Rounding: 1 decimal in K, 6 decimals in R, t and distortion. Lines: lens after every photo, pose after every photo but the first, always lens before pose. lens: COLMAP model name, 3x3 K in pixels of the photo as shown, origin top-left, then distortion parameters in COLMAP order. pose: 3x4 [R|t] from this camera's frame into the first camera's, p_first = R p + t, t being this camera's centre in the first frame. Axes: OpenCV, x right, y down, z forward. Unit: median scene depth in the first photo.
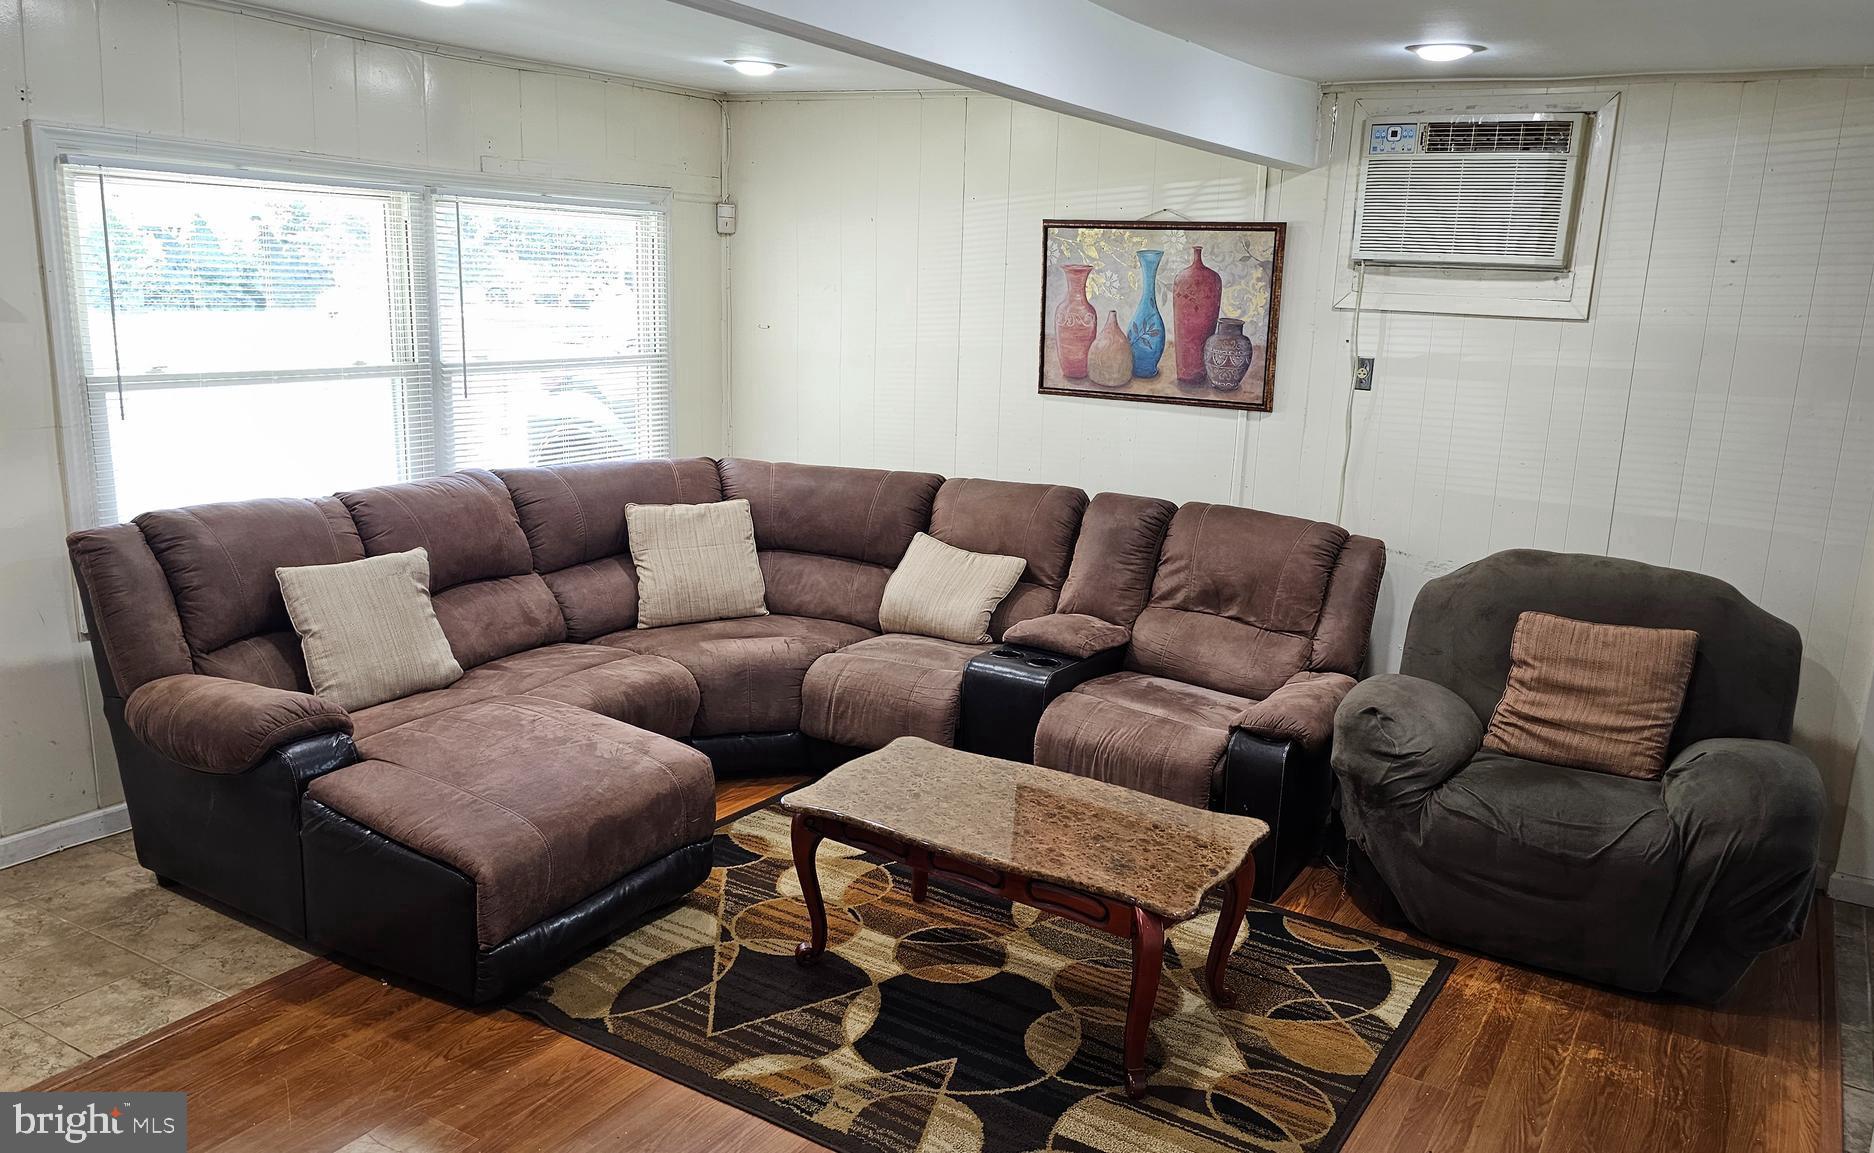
lens RADIAL K [[1324.1, 0, 984.9], [0, 1324.1, 571.4], [0, 0, 1]] dist [0.002261, 0.000296]
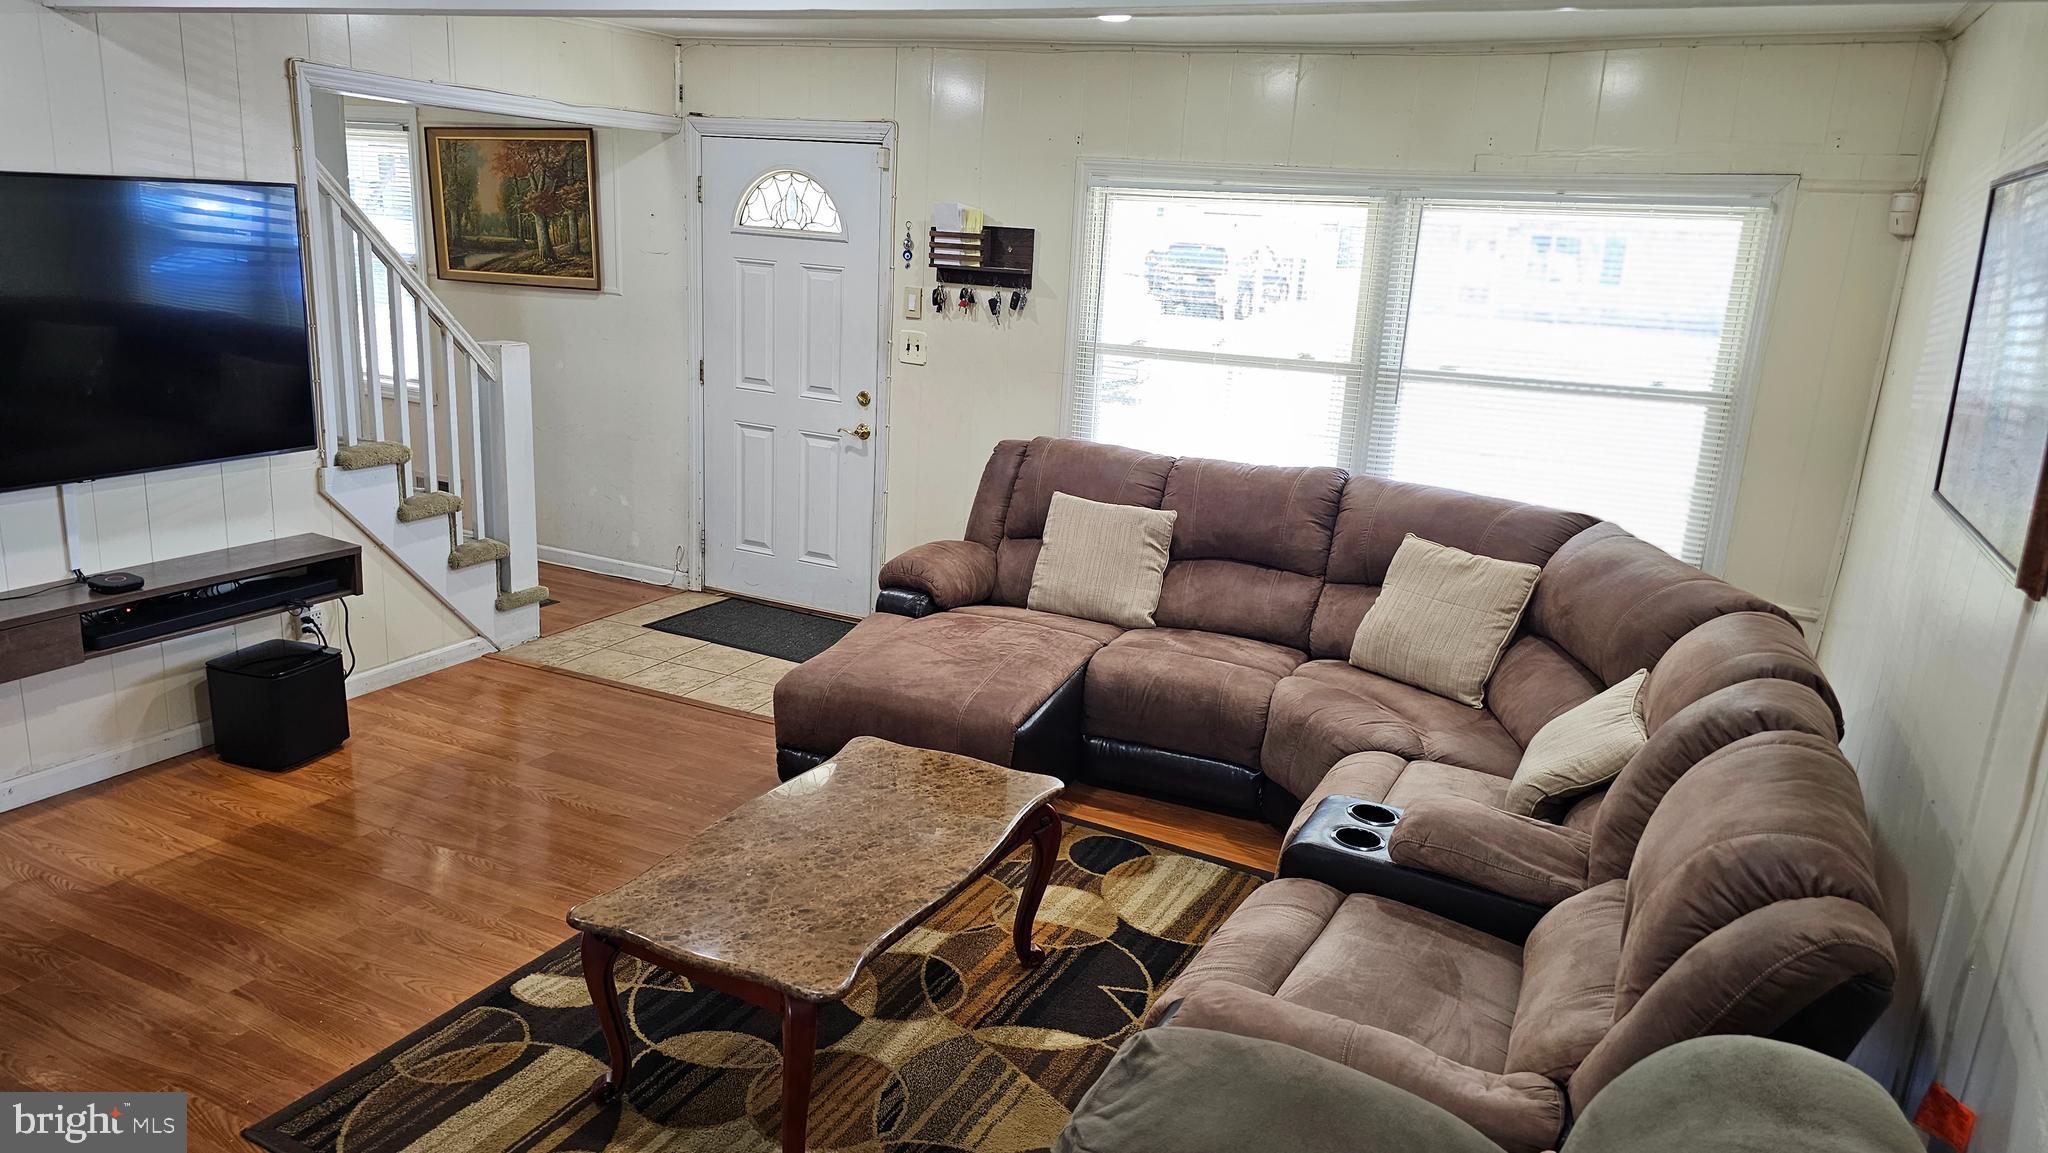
lens RADIAL K [[1316.7, 0, 1024.0], [0, 1316.7, 576.5], [0, 0, 1]] dist [0.036622, -0.066840]
pose [[0.089516, 0.207281, -0.974177, 0.651566], [-0.265597, 0.947653, 0.177232, -0.126615], [0.959919, 0.242874, 0.139883, 0.724786]]
